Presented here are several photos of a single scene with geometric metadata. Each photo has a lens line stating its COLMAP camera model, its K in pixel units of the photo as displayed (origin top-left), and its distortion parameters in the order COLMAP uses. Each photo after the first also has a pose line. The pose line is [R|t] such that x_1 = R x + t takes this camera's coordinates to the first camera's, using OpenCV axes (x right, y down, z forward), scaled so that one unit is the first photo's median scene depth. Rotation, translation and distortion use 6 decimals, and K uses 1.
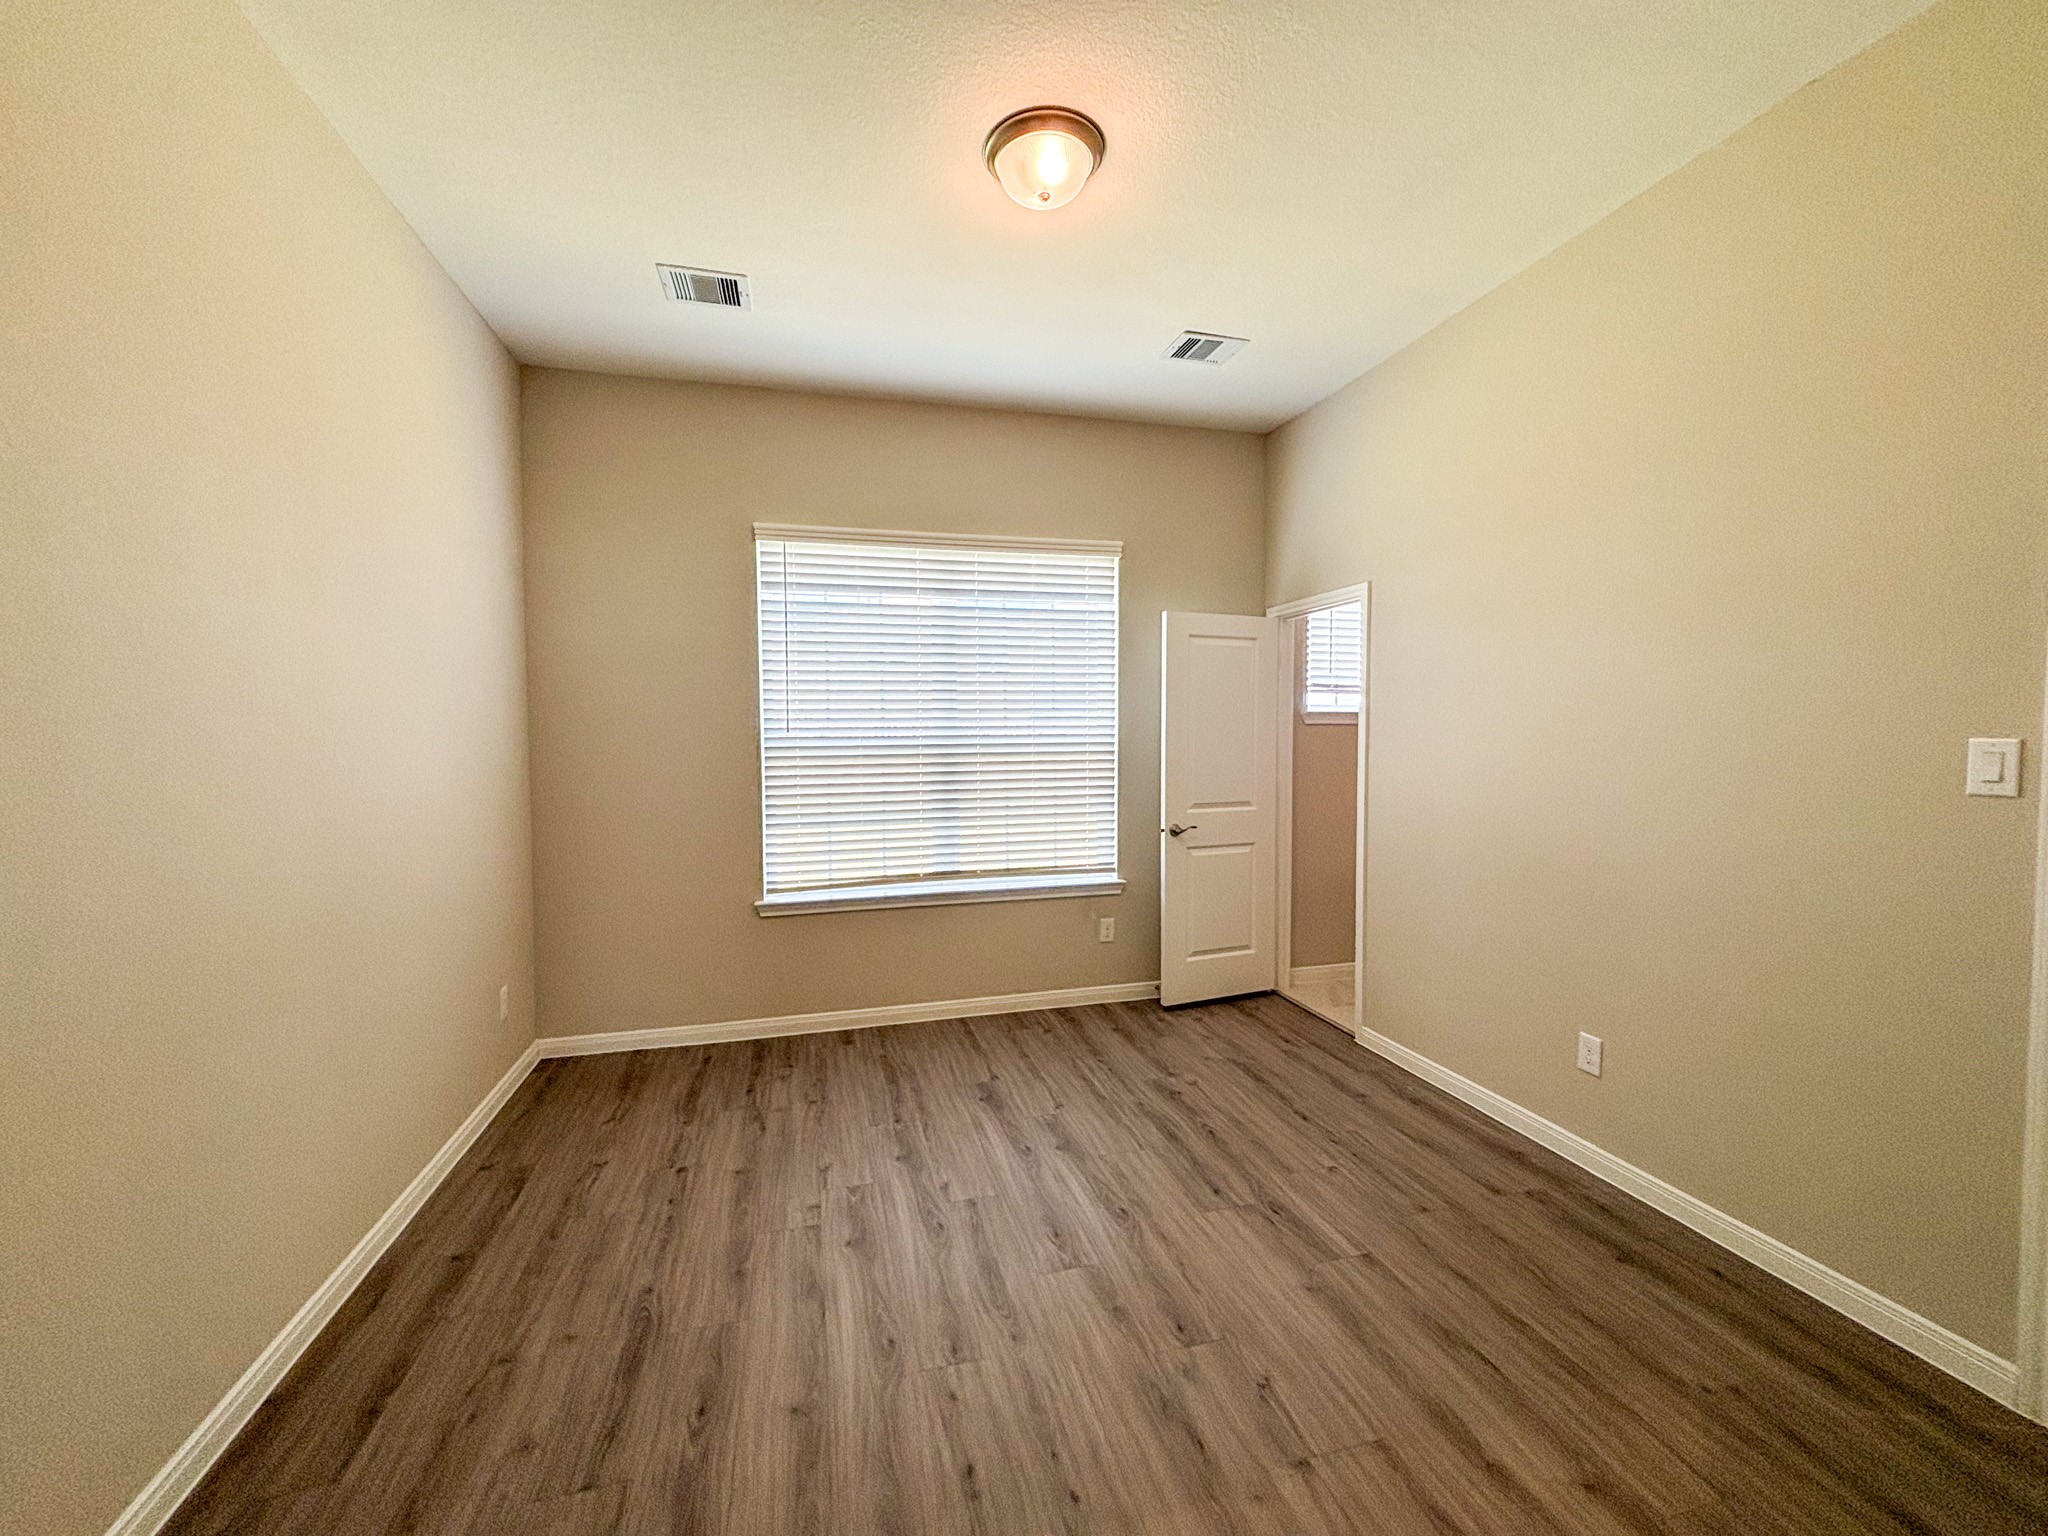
lens RADIAL K [[822.9, 0, 1032.4], [0, 822.9, 764.8], [0, 0, 1]] dist [0.008146, 0.000184]
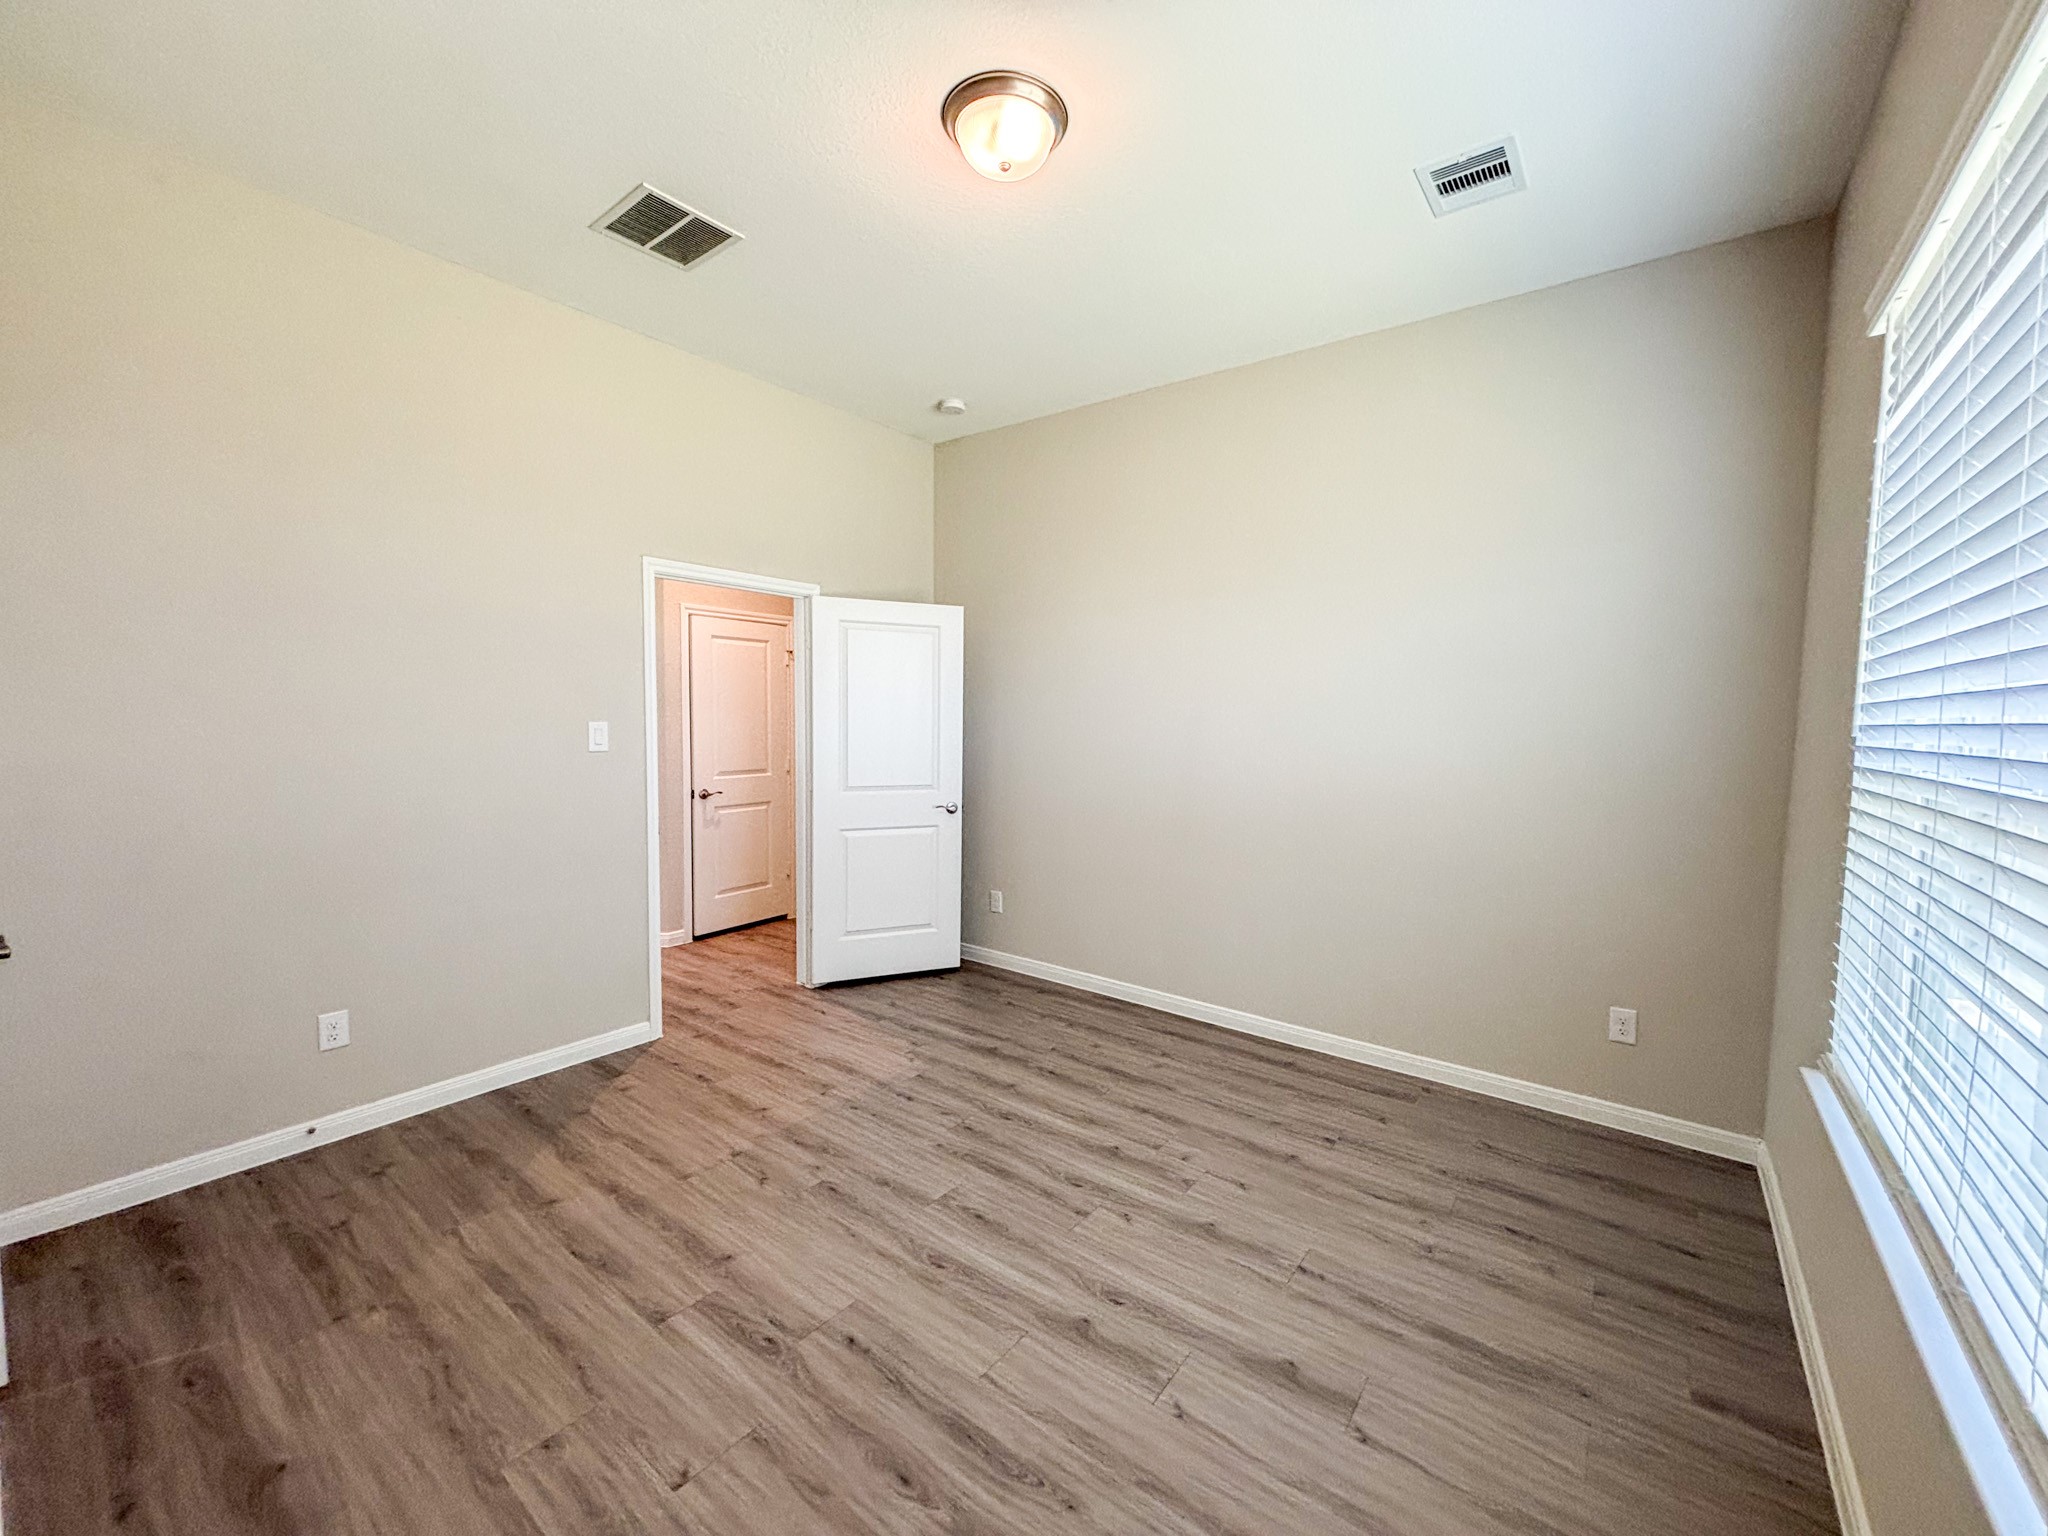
lens RADIAL K [[822.9, 0, 1030.0], [0, 822.9, 762.9], [0, 0, 1]] dist [0.008146, 0.000184]
pose [[-0.792487, 0.033178, -0.608986, 0.601632], [-0.033652, 0.994619, 0.097980, -0.094496], [0.608960, 0.098141, -0.787106, 1.847528]]
